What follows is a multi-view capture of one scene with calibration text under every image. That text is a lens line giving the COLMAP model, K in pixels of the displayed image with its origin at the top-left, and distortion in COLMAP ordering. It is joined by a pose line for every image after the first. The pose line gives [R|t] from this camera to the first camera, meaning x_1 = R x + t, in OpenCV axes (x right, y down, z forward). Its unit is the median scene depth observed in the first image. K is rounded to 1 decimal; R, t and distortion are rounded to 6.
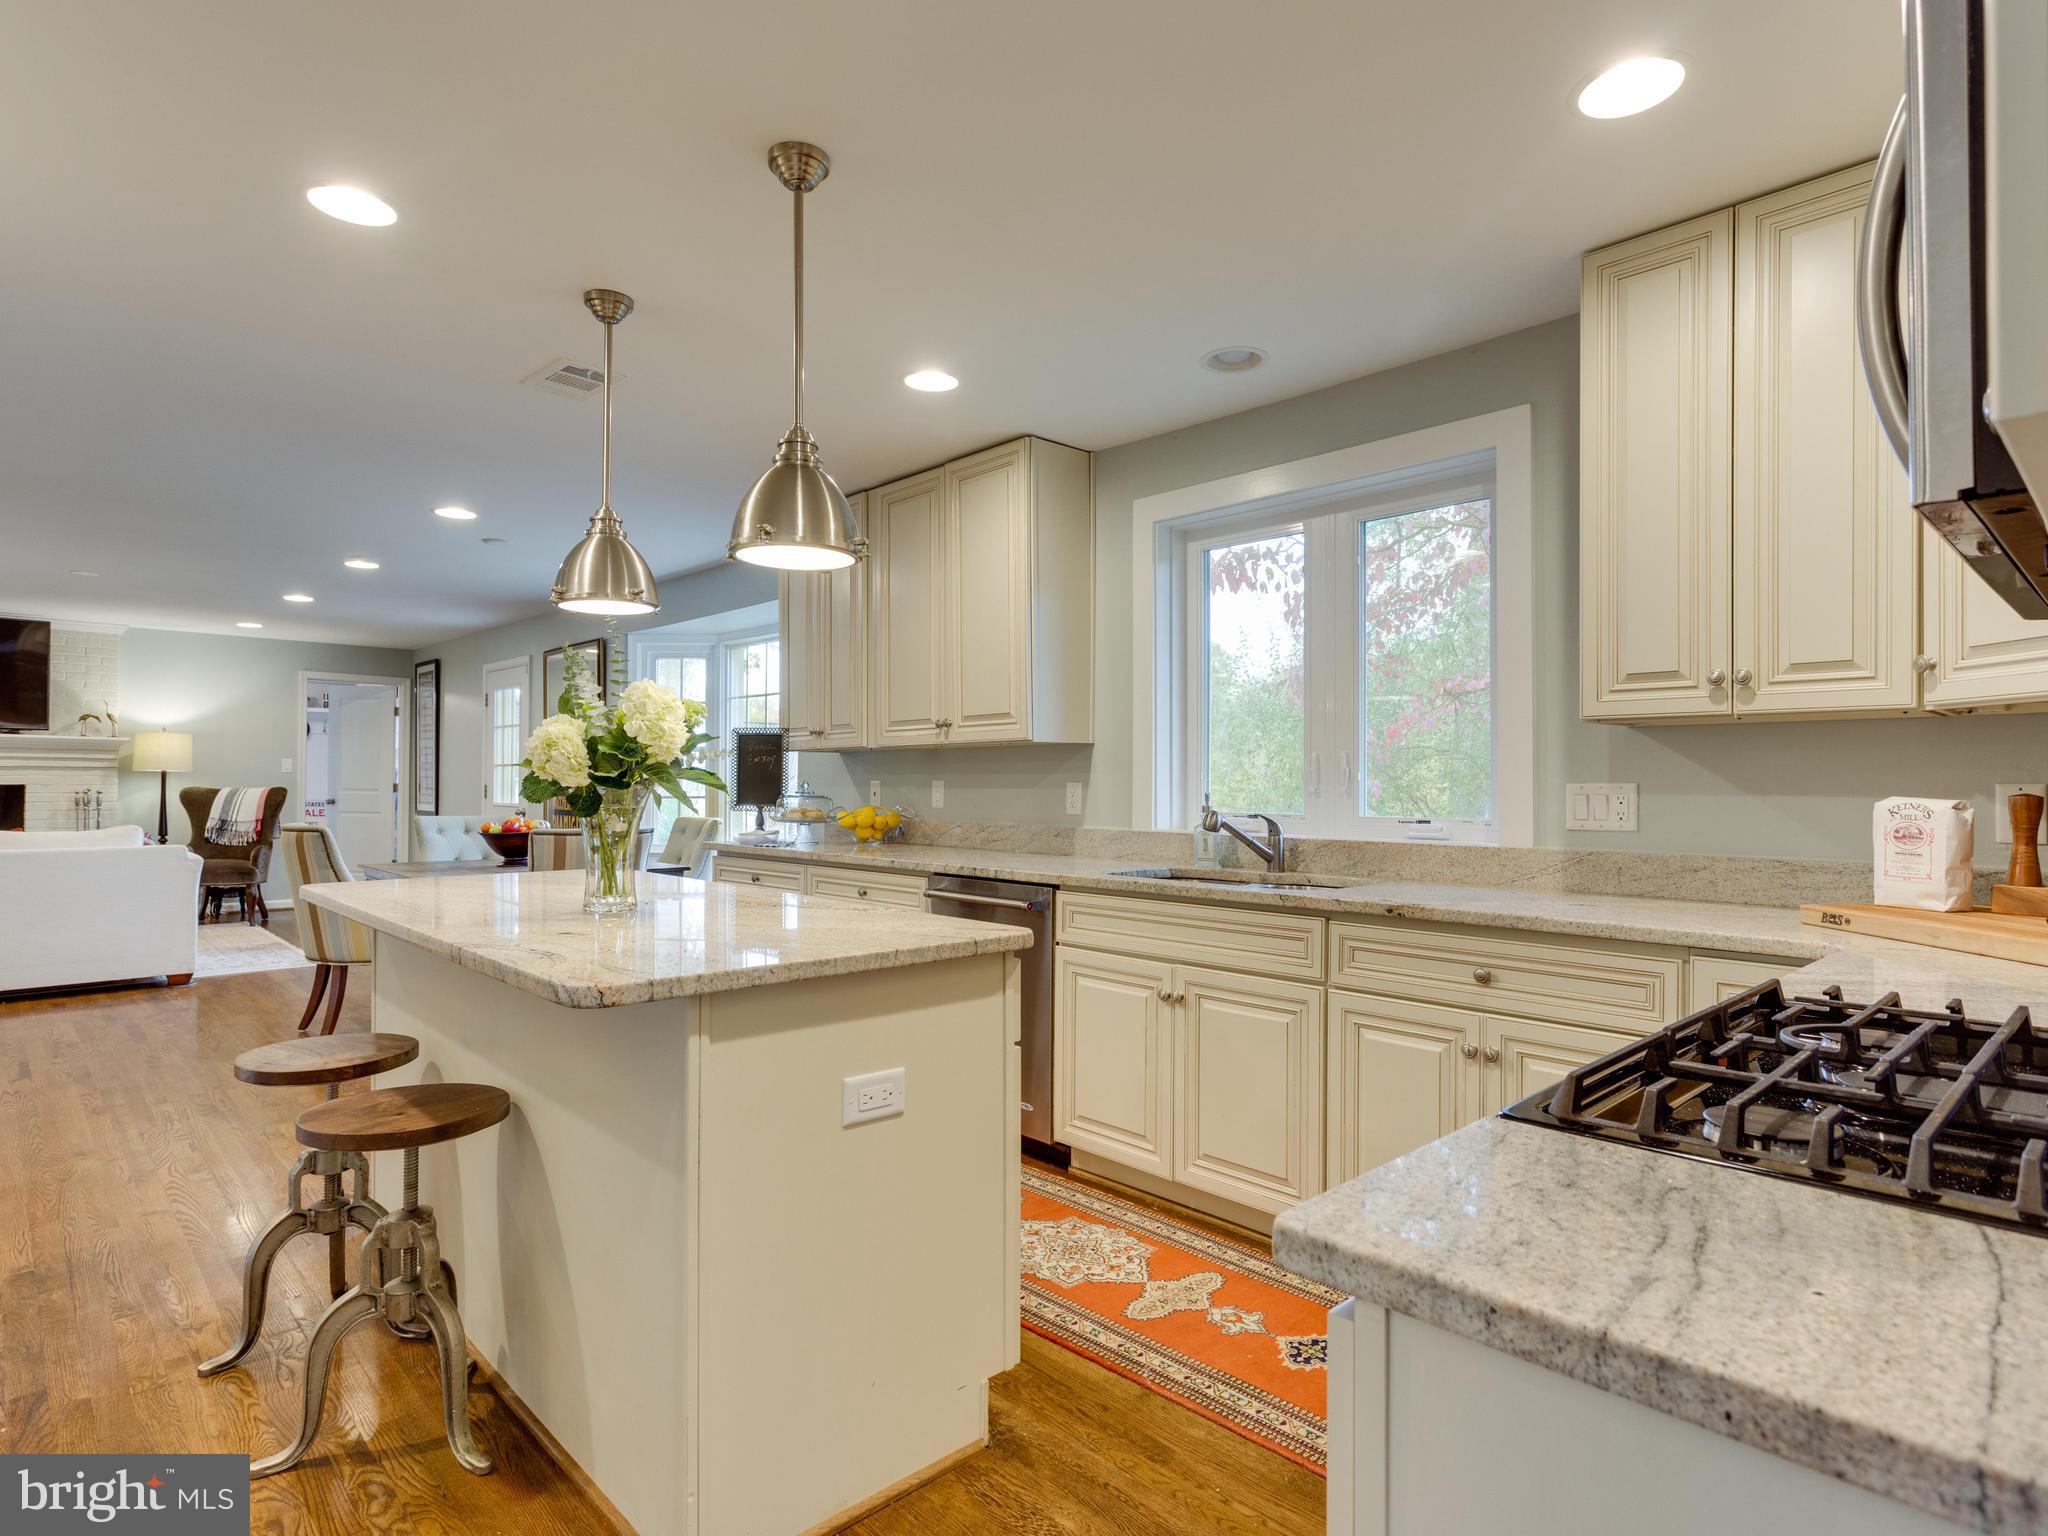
lens RADIAL K [[1110.7, 0, 1025.2], [0, 1110.7, 773.7], [0, 0, 1]] dist [0.001939, 0.000416]
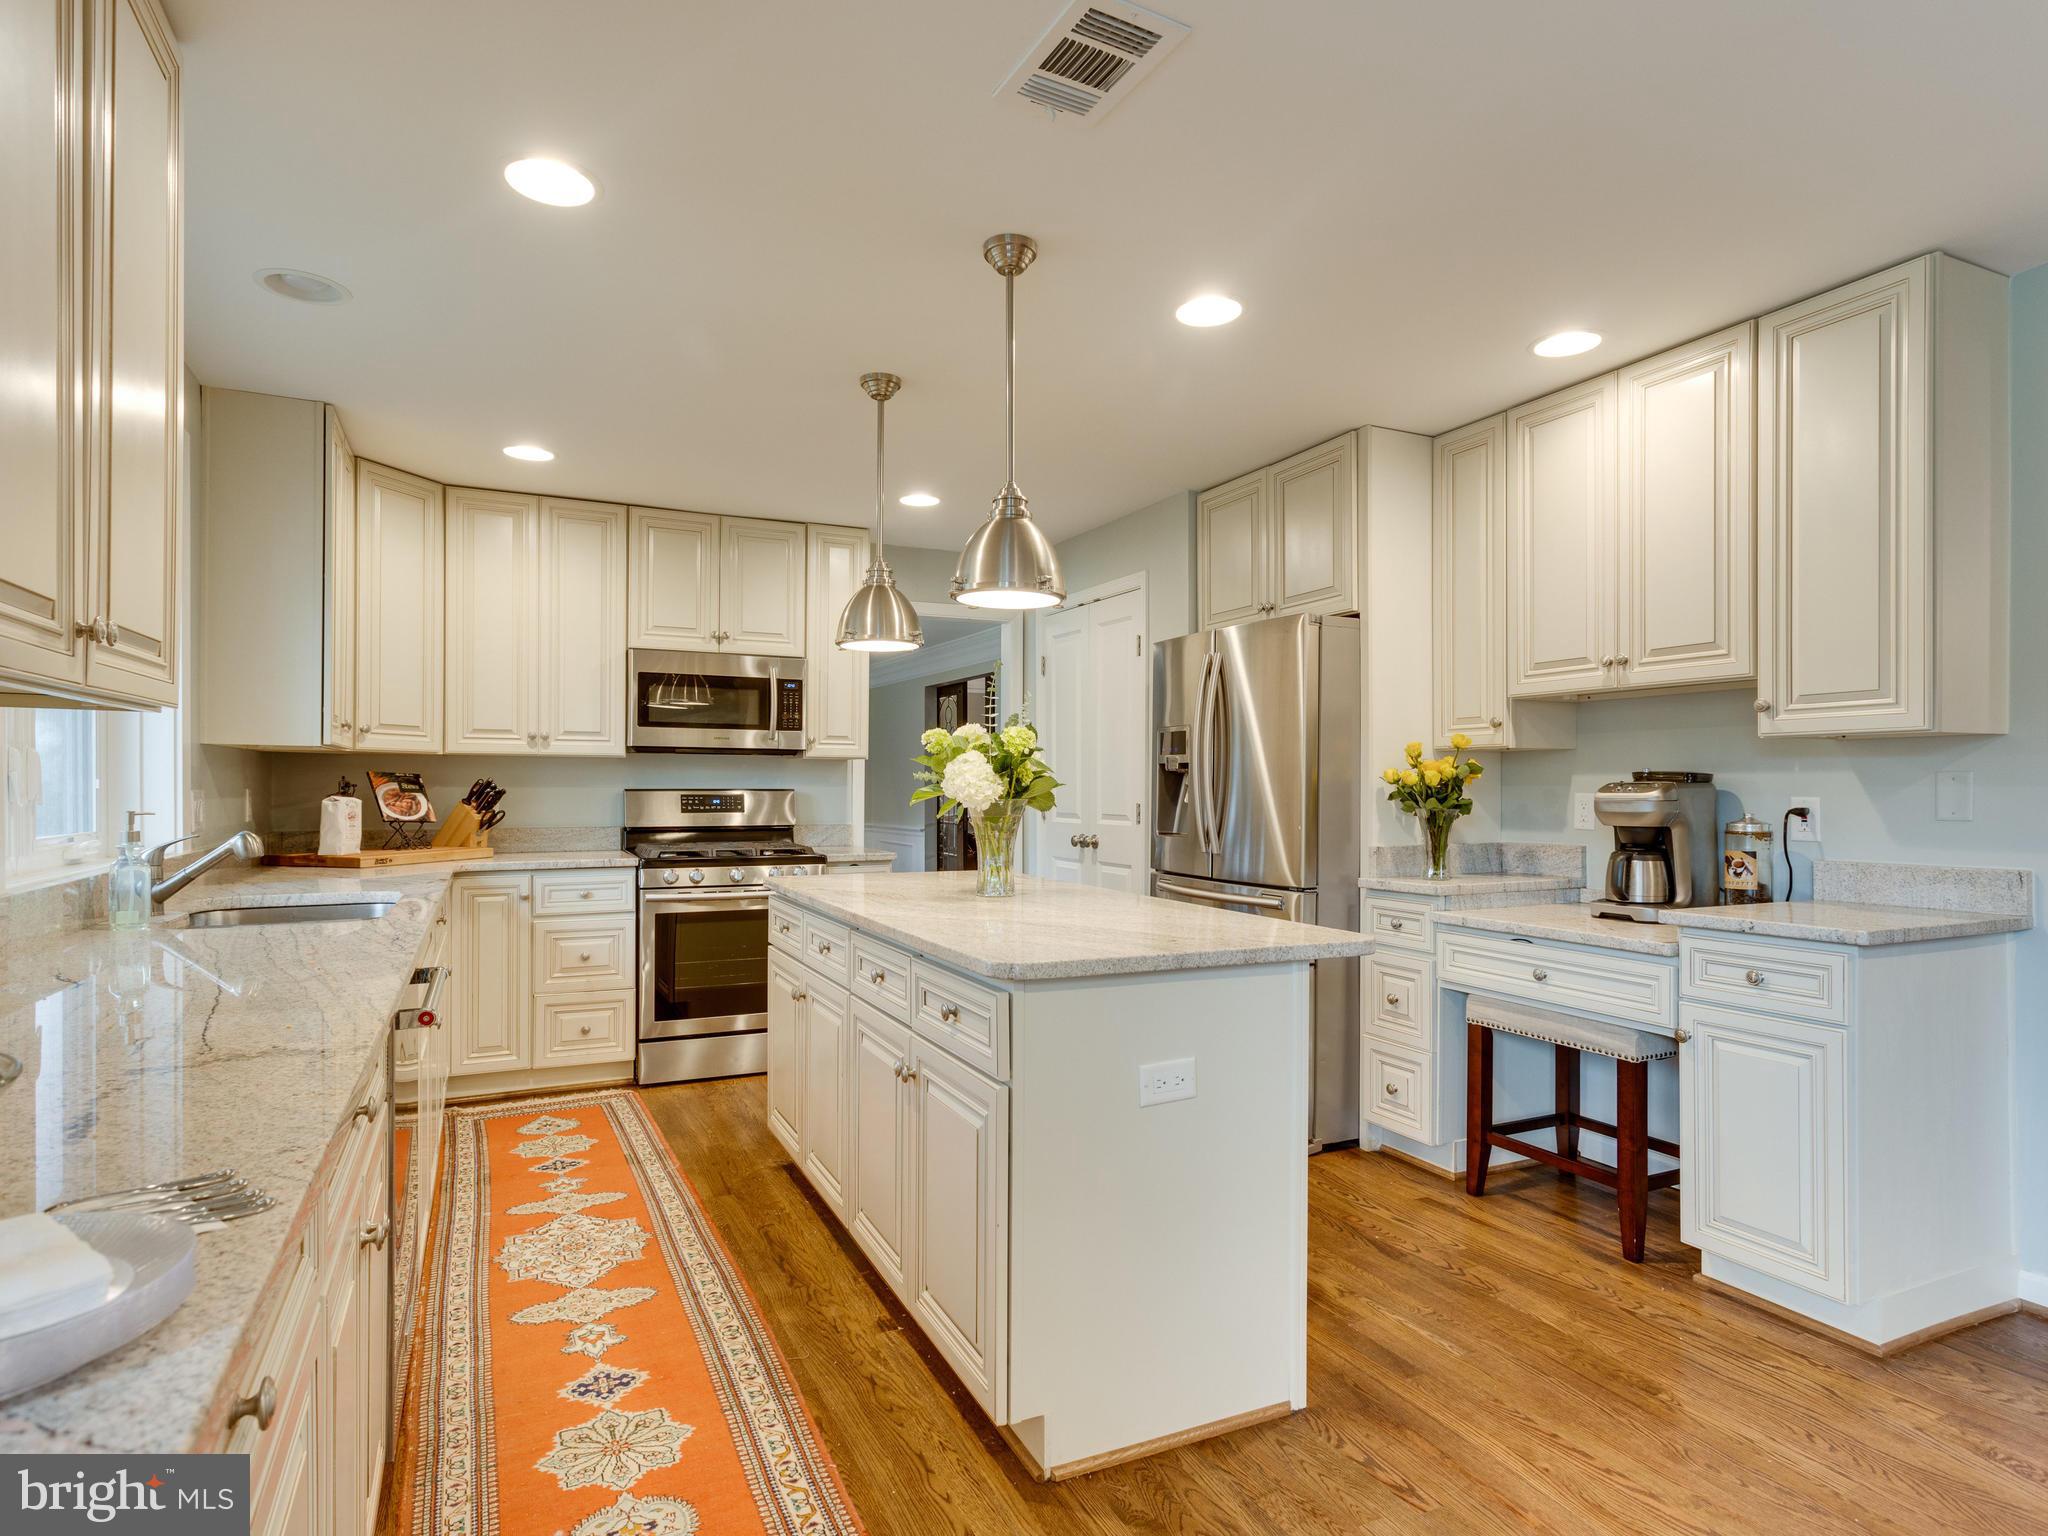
lens RADIAL K [[1110.7, 0, 1023.9], [0, 1110.7, 771.7], [0, 0, 1]] dist [0.001939, 0.000416]
pose [[-0.947441, 0.000139, 0.319931, -0.758232], [-0.002308, 0.999971, -0.007270, -0.001066], [-0.319922, -0.007626, -0.947413, 2.066223]]
